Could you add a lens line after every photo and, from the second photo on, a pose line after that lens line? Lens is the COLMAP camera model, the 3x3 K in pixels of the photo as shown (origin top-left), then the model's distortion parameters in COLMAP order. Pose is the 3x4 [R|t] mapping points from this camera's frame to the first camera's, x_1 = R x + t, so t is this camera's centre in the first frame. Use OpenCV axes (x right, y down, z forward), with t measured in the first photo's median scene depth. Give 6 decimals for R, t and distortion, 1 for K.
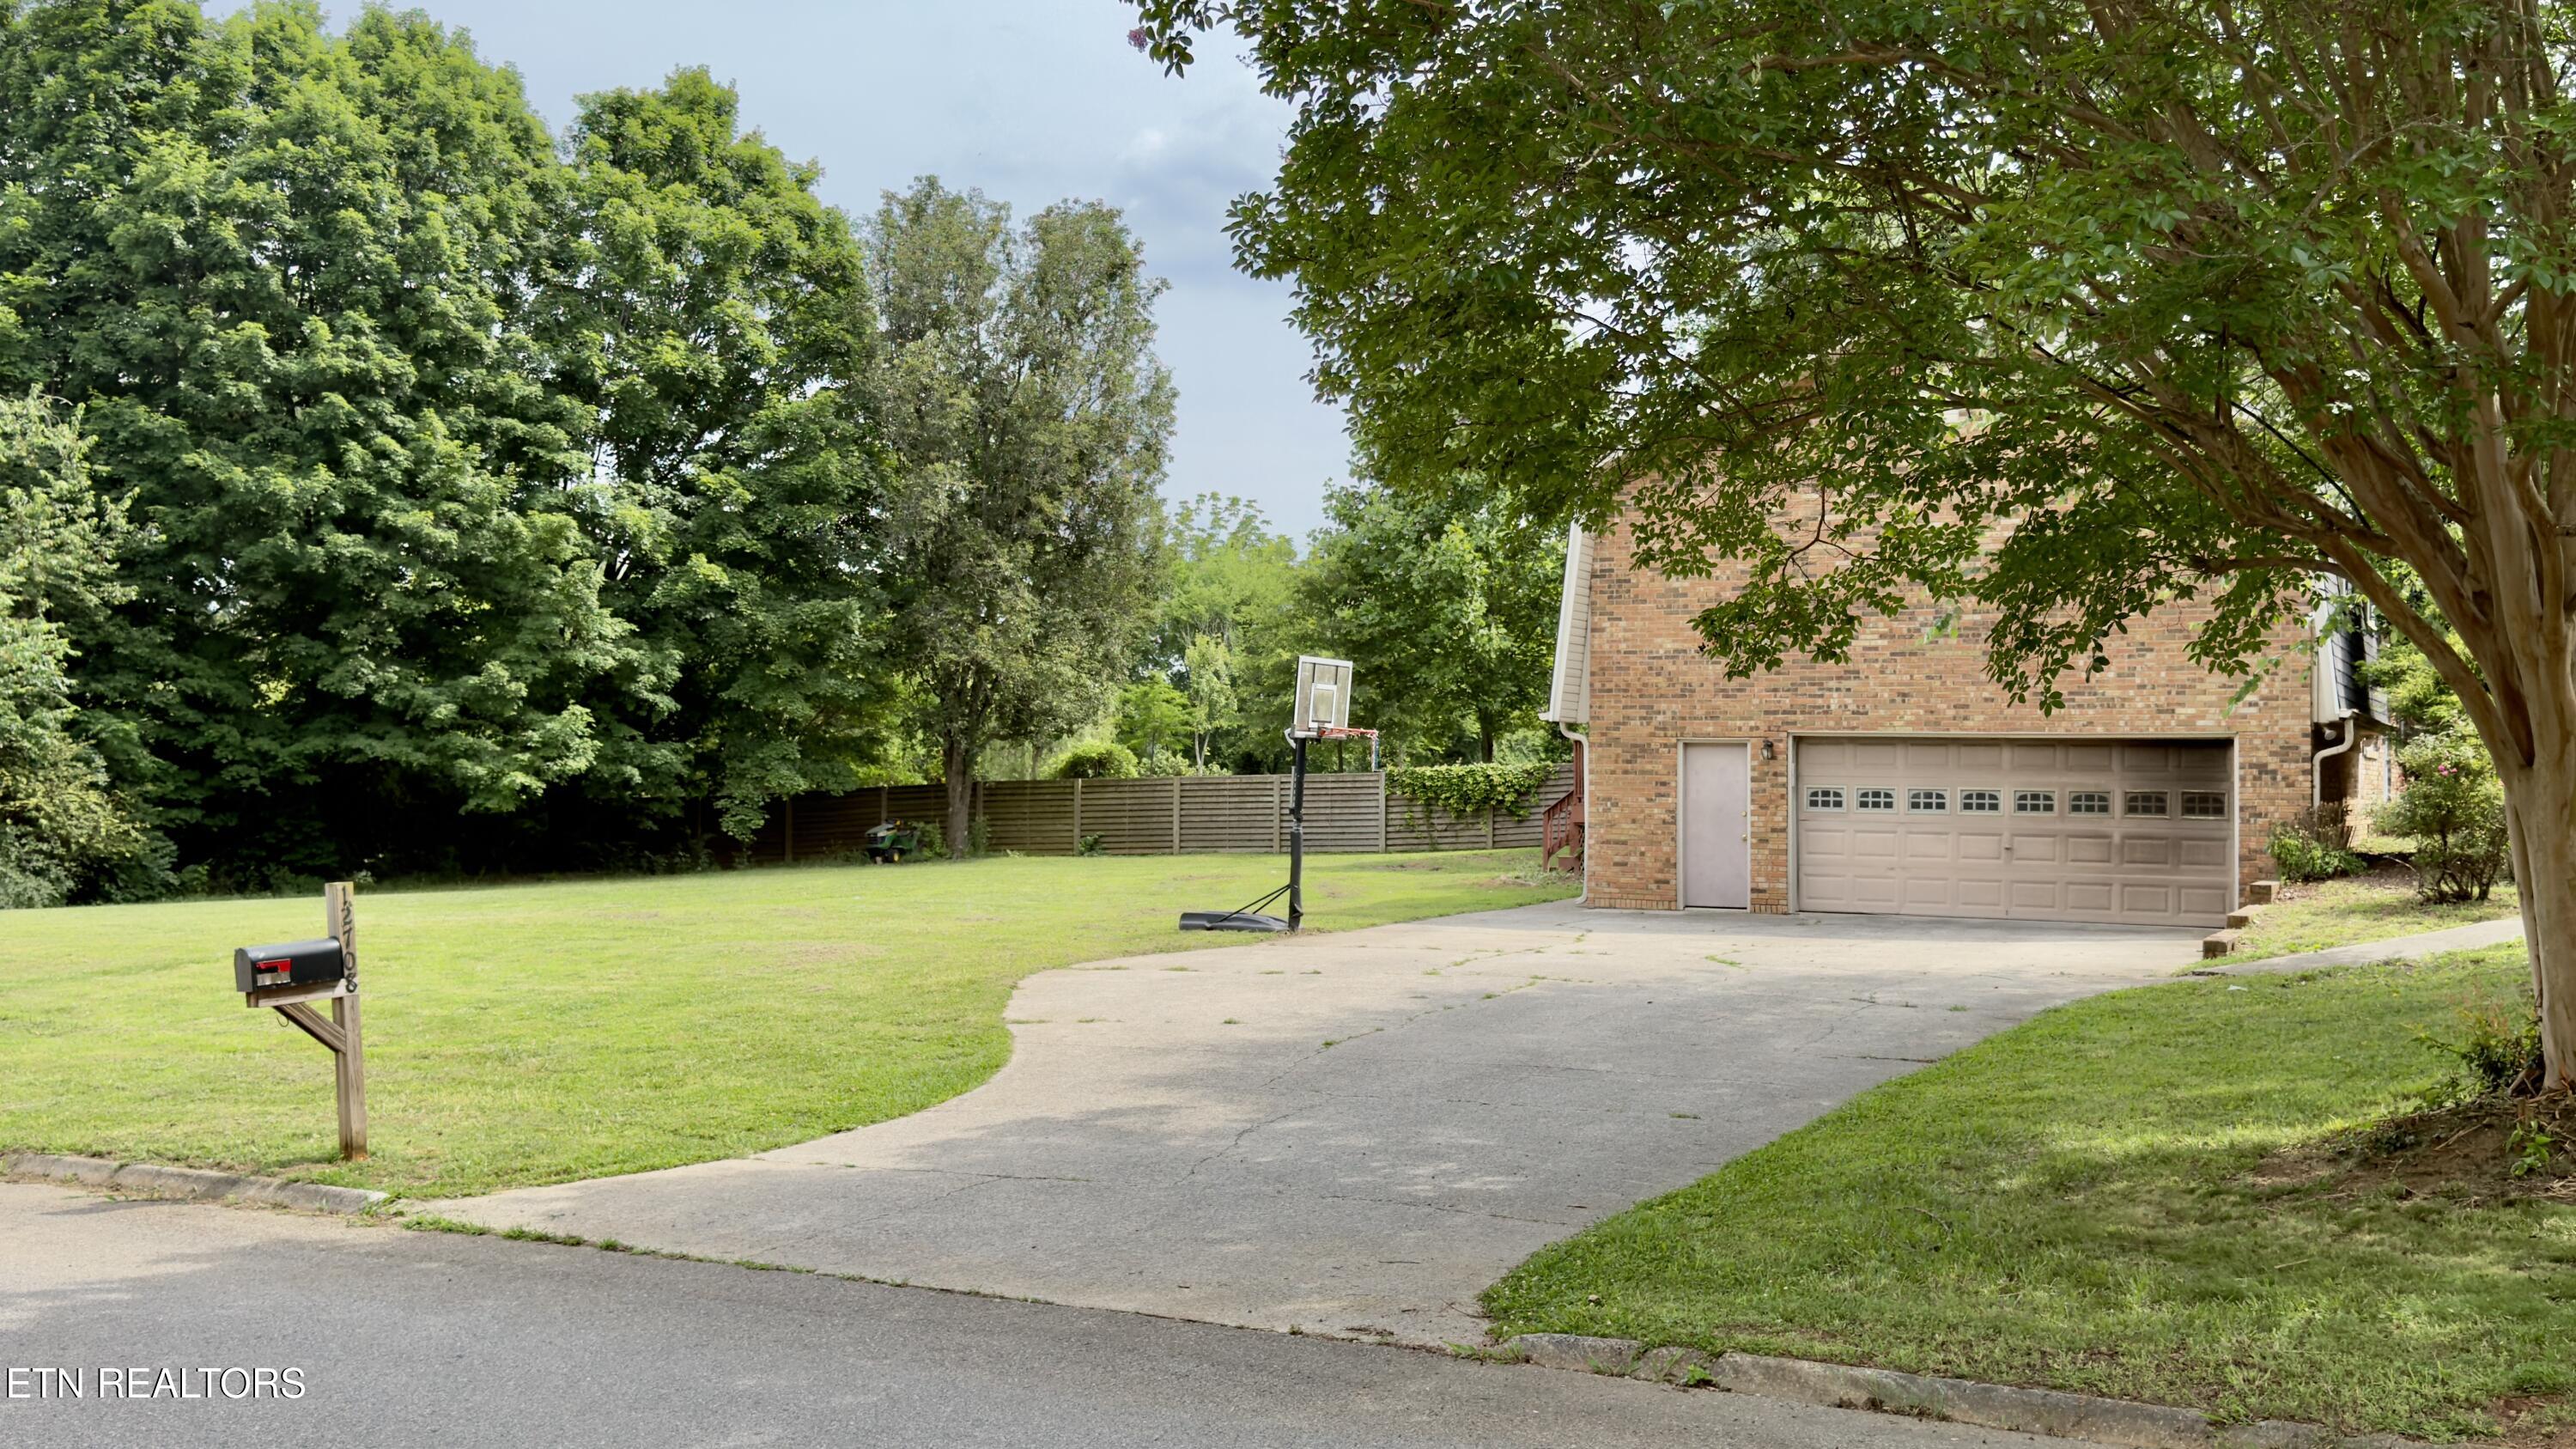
lens RADIAL K [[2503.8, 0, 1288.0], [0, 2503.8, 724.5], [0, 0, 1]] dist [0.171861, -0.370494]
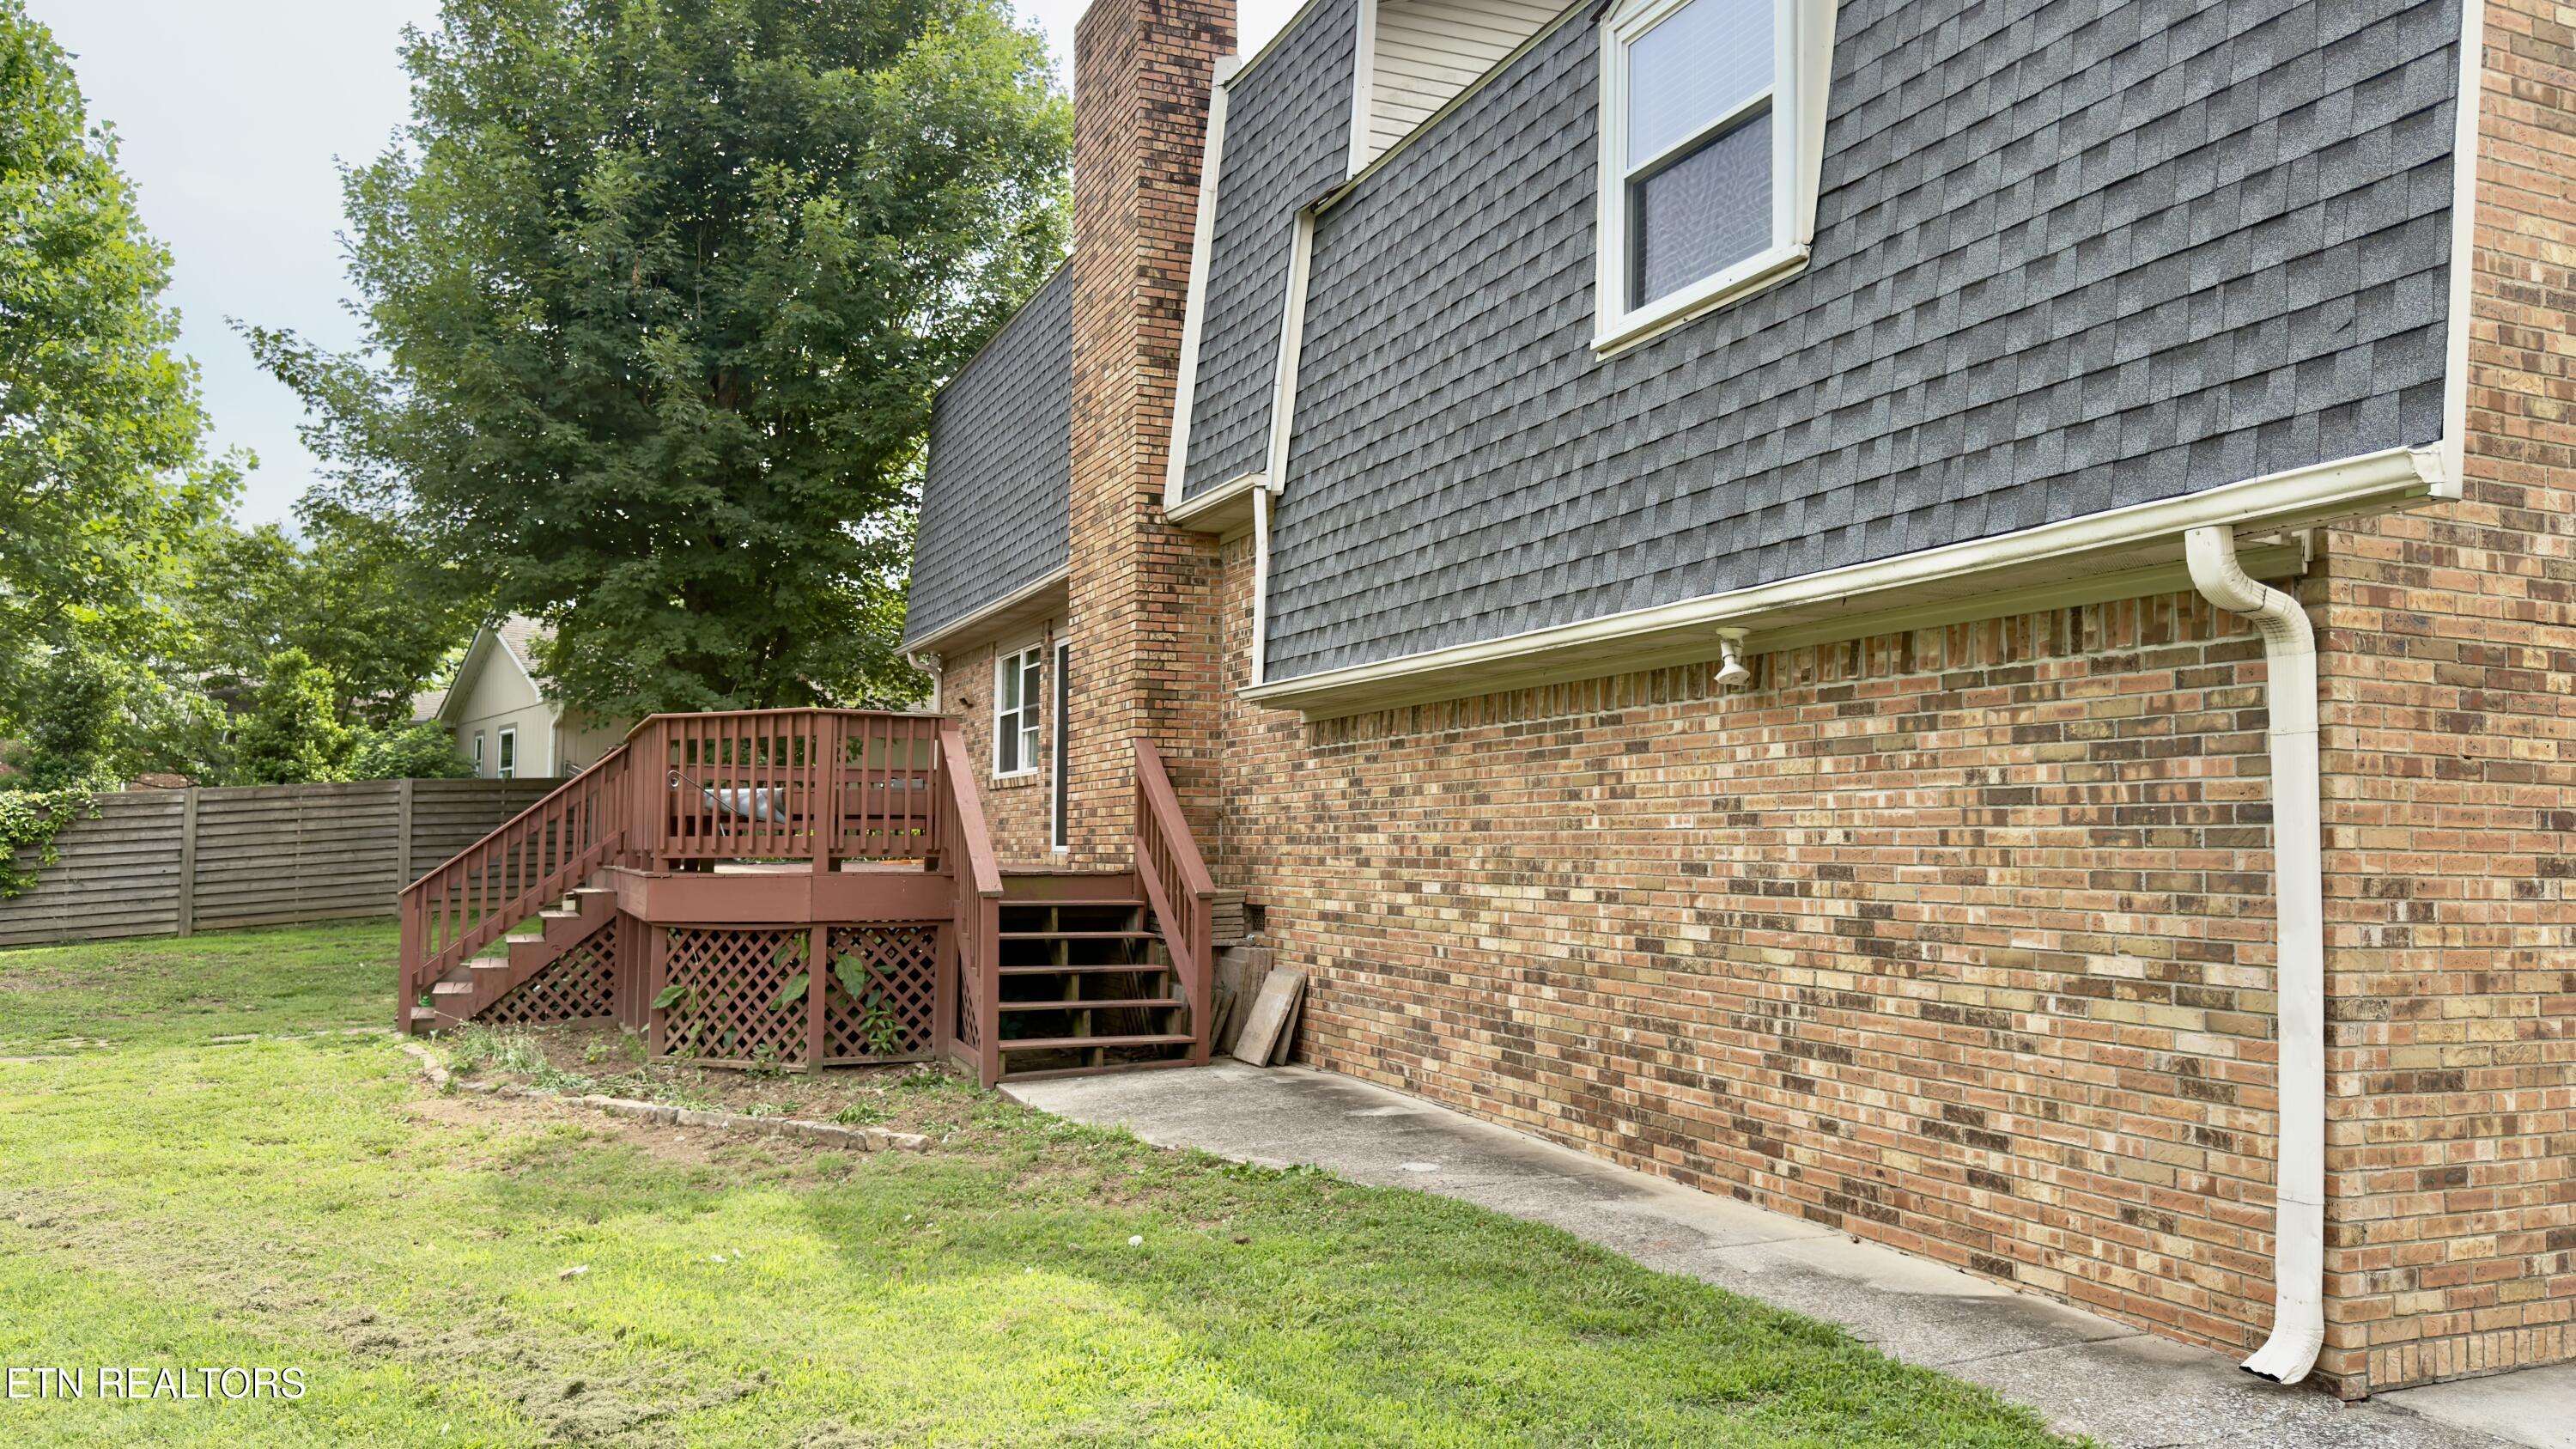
lens RADIAL K [[1758.0, 0, 1217.2], [0, 1758.0, 736.1], [0, 0, 1]] dist [0.090760, -0.092121]
pose [[0.649127, 0.046775, 0.759241, -0.064098], [-0.022901, 0.998857, -0.041957, 0.026273], [-0.760335, 0.009848, 0.649456, 1.013423]]
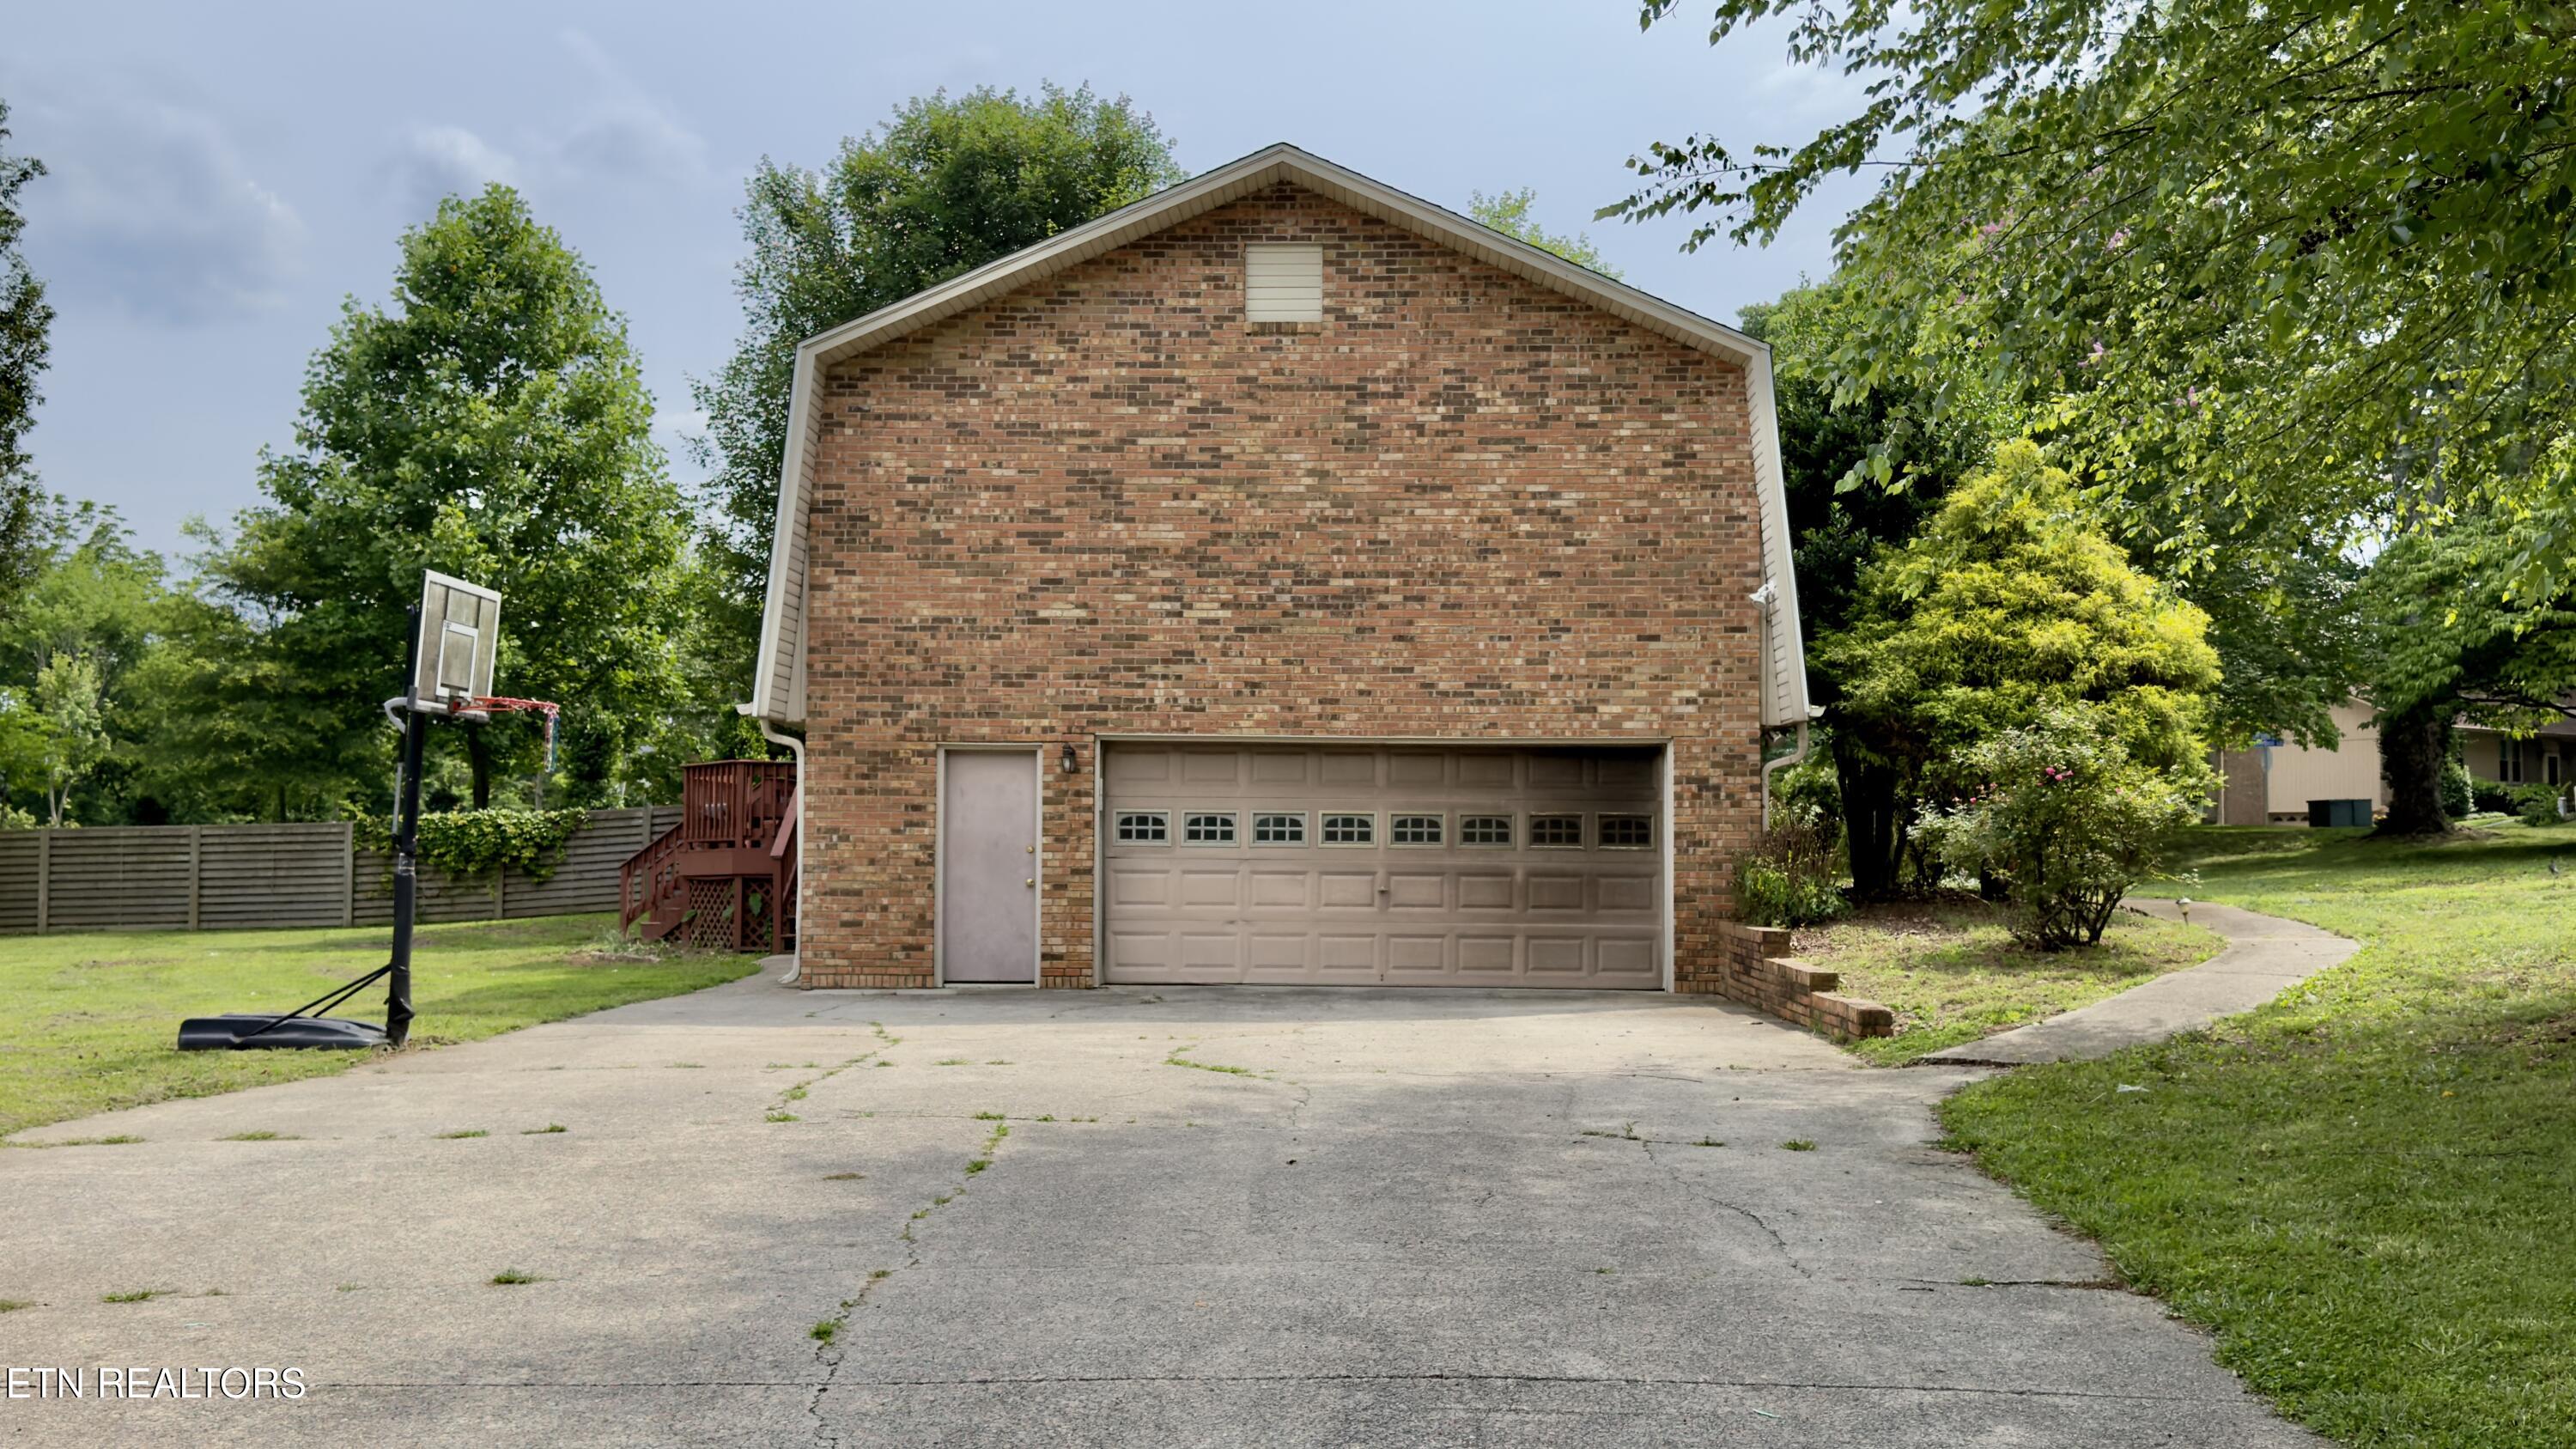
lens RADIAL K [[2503.8, 0, 1288.0], [0, 2503.8, 724.5], [0, 0, 1]] dist [0.171861, -0.370494]
pose [[0.908056, 0.017826, 0.418470, -0.051850], [-0.005490, 0.999515, -0.030665, 0.021833], [-0.418814, 0.025548, 0.907713, 0.327849]]
